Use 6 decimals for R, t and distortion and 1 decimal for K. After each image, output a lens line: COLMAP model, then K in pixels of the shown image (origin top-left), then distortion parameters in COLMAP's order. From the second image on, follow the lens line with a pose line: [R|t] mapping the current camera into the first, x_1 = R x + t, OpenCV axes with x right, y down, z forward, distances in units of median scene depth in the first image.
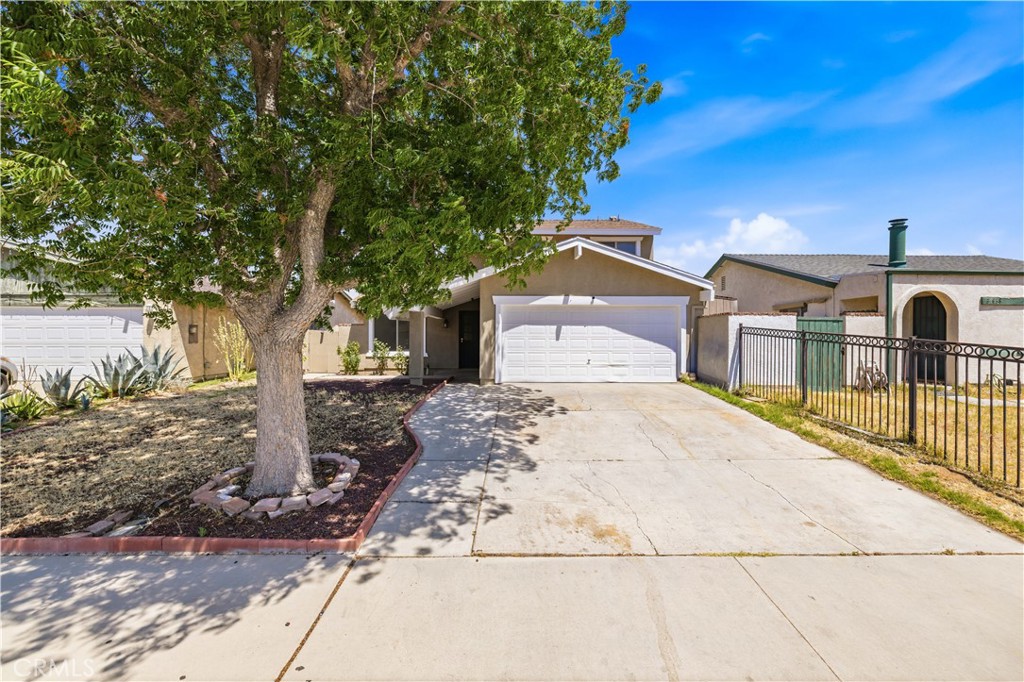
lens RADIAL K [[403.1, 0, 515.6], [0, 403.1, 335.5], [0, 0, 1]] dist [-0.000195, 0.000554]
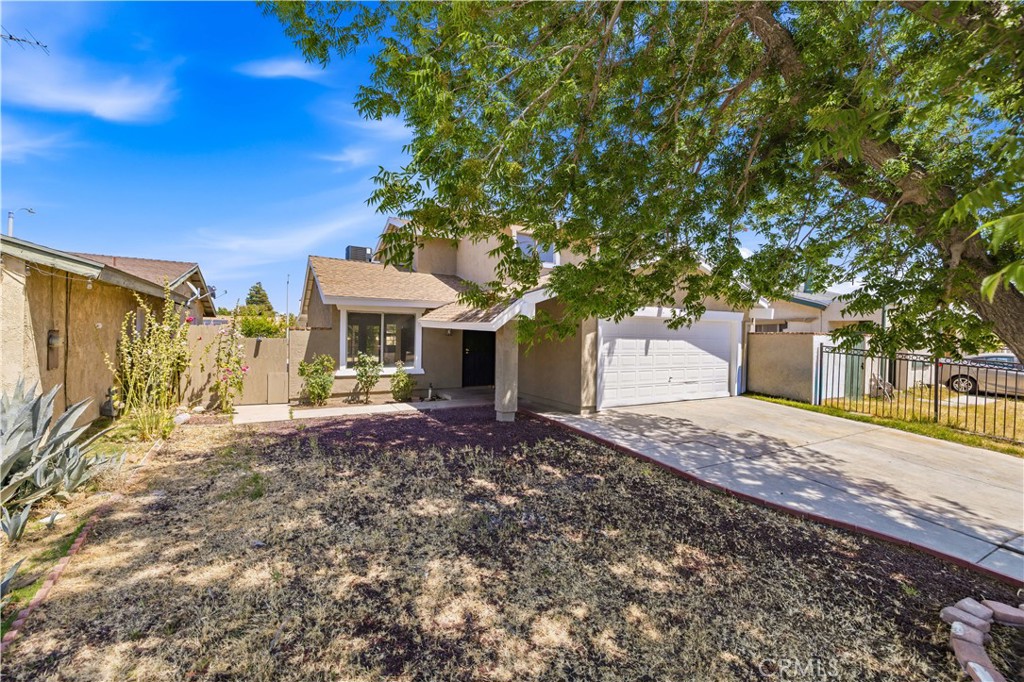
lens RADIAL K [[403.1, 0, 515.6], [0, 403.1, 335.5], [0, 0, 1]] dist [-0.000195, 0.000554]
pose [[0.886988, 0.013692, 0.461589, -0.566882], [-0.018181, 0.999821, 0.005279, -0.033745], [-0.461434, -0.013075, 0.887078, 0.352155]]
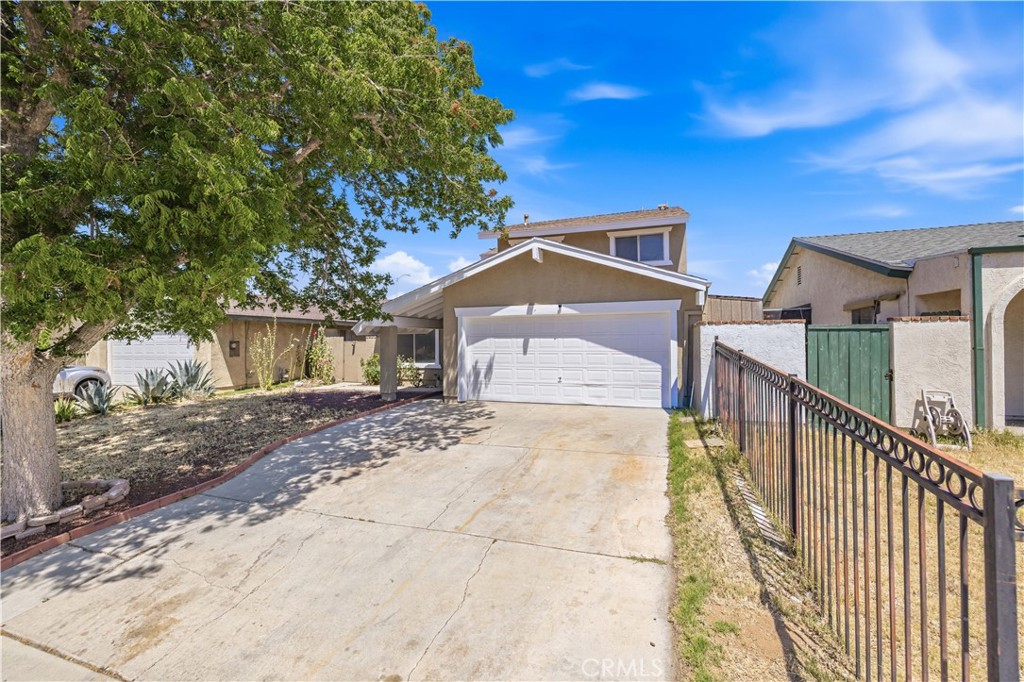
lens RADIAL K [[403.1, 0, 515.6], [0, 403.1, 335.5], [0, 0, 1]] dist [-0.000195, 0.000554]
pose [[0.948633, -0.014209, -0.316059, 0.372432], [0.013007, 0.999898, -0.005914, -0.026188], [0.316110, 0.001499, 0.948721, 0.148569]]
